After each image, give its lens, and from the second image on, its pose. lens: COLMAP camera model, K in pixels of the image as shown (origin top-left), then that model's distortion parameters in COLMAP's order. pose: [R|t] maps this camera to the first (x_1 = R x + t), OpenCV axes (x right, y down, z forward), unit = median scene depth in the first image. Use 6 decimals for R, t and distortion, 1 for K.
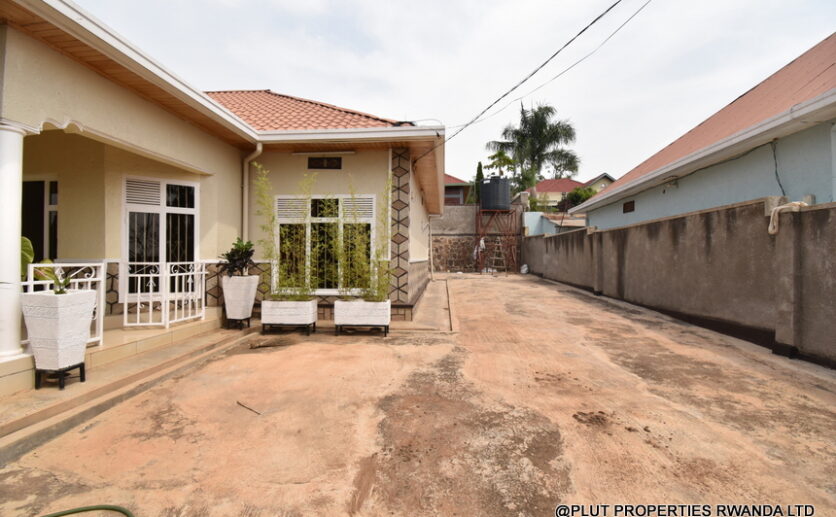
lens RADIAL K [[368.0, 0, 421.7], [0, 368.0, 260.7], [0, 0, 1]] dist [-0.001399, -0.012263]
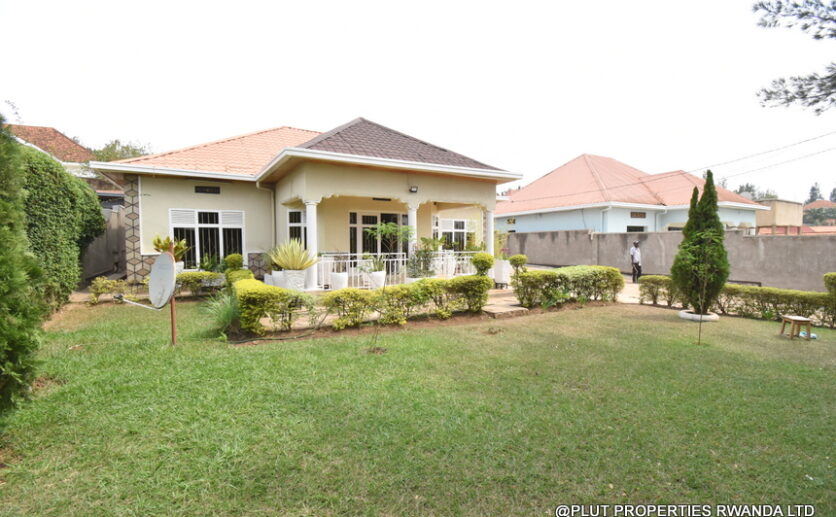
lens RADIAL K [[368.0, 0, 420.5], [0, 368.0, 258.1], [0, 0, 1]] dist [-0.001399, -0.012263]
pose [[0.768099, -0.040098, 0.639074, -2.120484], [0.016001, 0.998928, 0.043444, -0.060149], [-0.640131, -0.023144, 0.767917, -0.574632]]
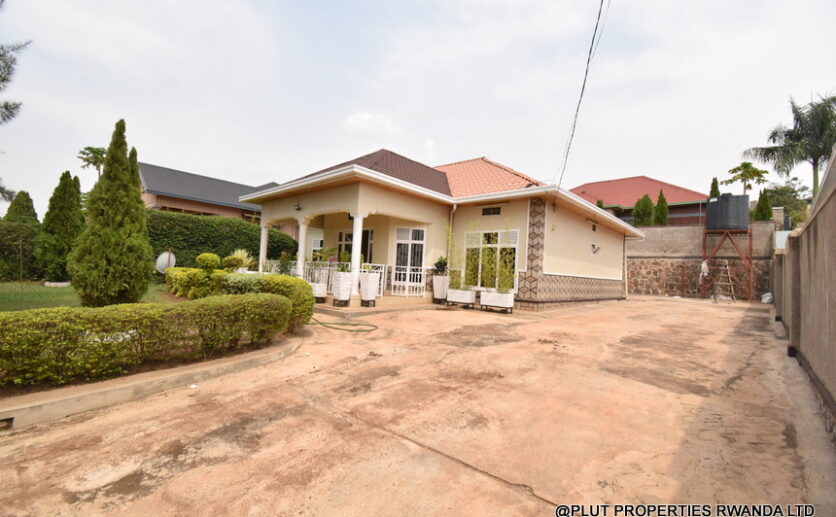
lens RADIAL K [[368.0, 0, 426.9], [0, 368.0, 258.1], [0, 0, 1]] dist [-0.001399, -0.012263]
pose [[0.792559, 0.010152, -0.609711, 0.610633], [-0.051827, 0.997365, -0.050762, 0.051201], [0.607589, 0.071831, 0.790997, -0.556307]]
